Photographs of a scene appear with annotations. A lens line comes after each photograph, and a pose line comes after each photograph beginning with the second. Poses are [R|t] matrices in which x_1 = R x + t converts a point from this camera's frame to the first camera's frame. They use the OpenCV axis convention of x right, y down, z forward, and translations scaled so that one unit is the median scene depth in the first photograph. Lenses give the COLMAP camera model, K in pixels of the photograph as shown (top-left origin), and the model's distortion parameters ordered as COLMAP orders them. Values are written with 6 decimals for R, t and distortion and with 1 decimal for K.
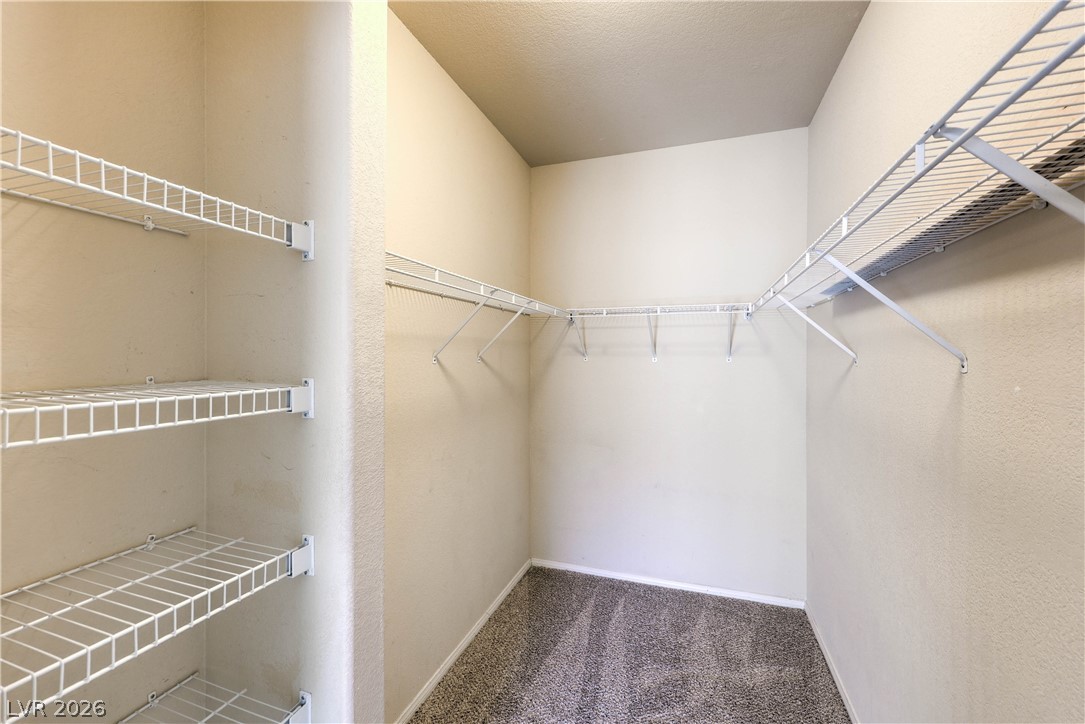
lens RADIAL K [[449.1, 0, 535.1], [0, 449.1, 362.8], [0, 0, 1]] dist [0.007806, 0.001011]
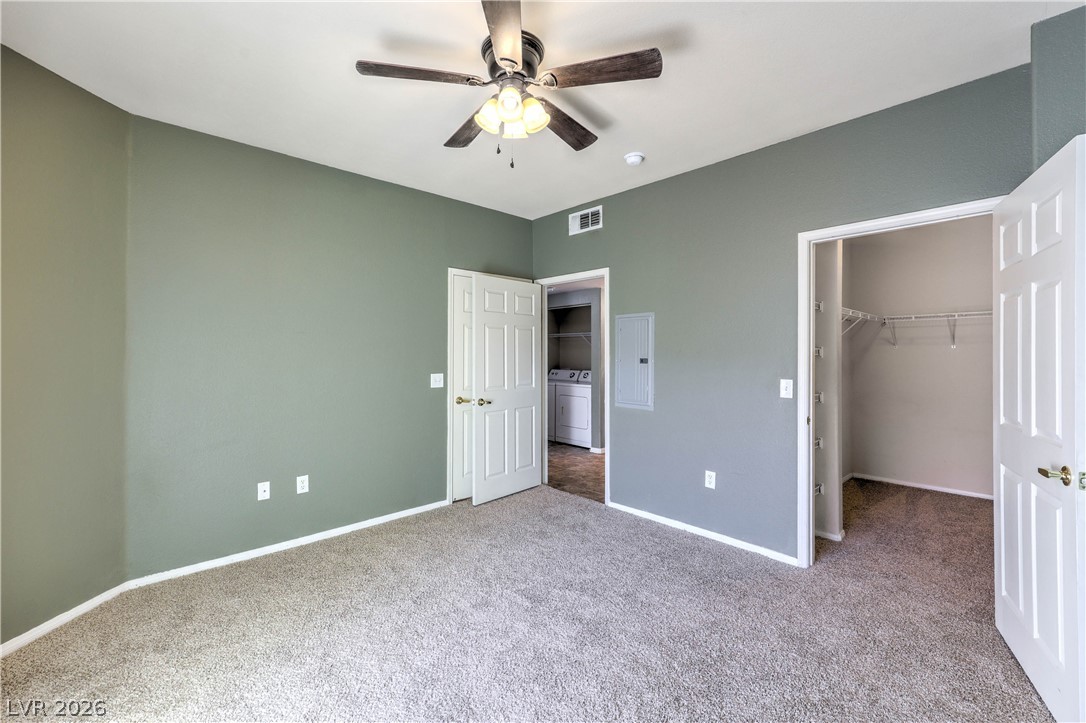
lens RADIAL K [[449.6, 0, 547.9], [0, 449.6, 354.7], [0, 0, 1]] dist [0.007806, 0.001011]
pose [[0.887769, -0.002442, -0.460282, -0.254930], [-0.006549, 0.999818, -0.017936, 0.057415], [0.460242, 0.018938, 0.887592, -1.020685]]
